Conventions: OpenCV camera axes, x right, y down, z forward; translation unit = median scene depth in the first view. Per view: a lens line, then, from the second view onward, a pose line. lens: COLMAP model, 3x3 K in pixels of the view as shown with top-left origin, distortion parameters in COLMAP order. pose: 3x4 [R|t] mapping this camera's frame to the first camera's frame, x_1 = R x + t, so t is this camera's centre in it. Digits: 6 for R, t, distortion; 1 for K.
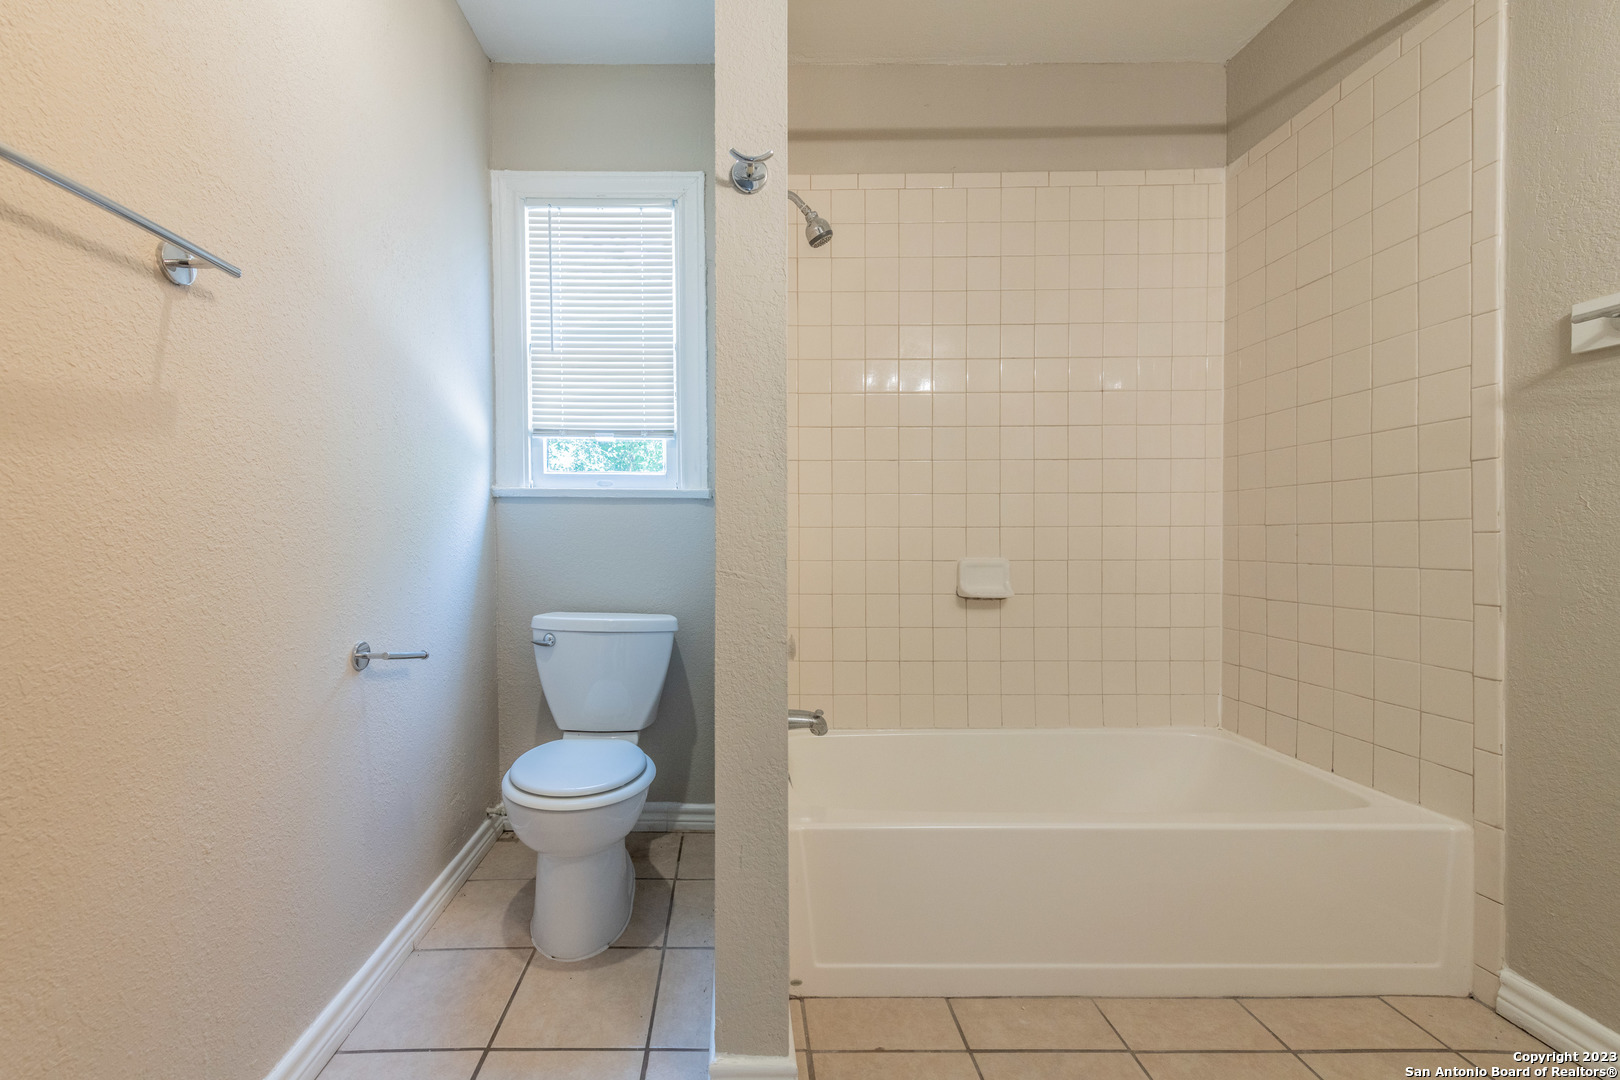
lens RADIAL K [[646.4, 0, 788.0], [0, 646.4, 547.7], [0, 0, 1]] dist [0.012672, -0.005035]
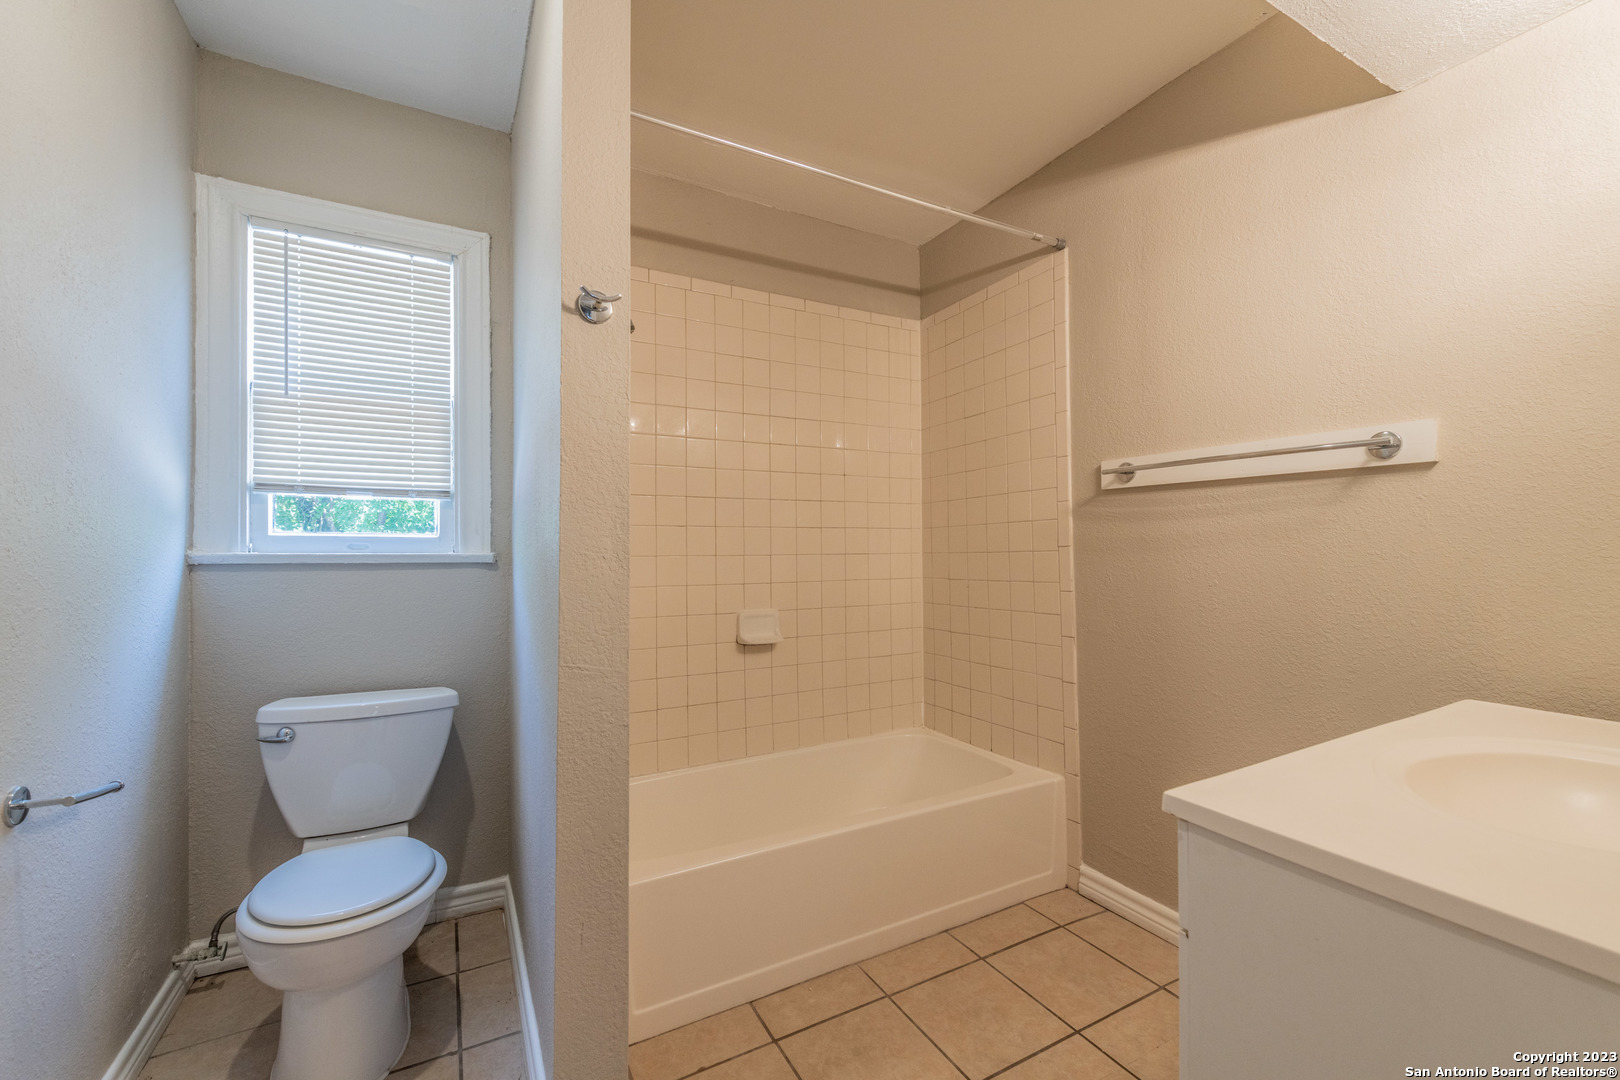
lens RADIAL K [[640.2, 0, 808.5], [0, 640.2, 524.9], [0, 0, 1]] dist [0.014328, -0.005529]
pose [[0.888806, -0.000655, 0.458283, -0.158398], [0.014694, 0.999526, -0.027069, -0.110331], [-0.458048, 0.030793, 0.888394, -0.087823]]
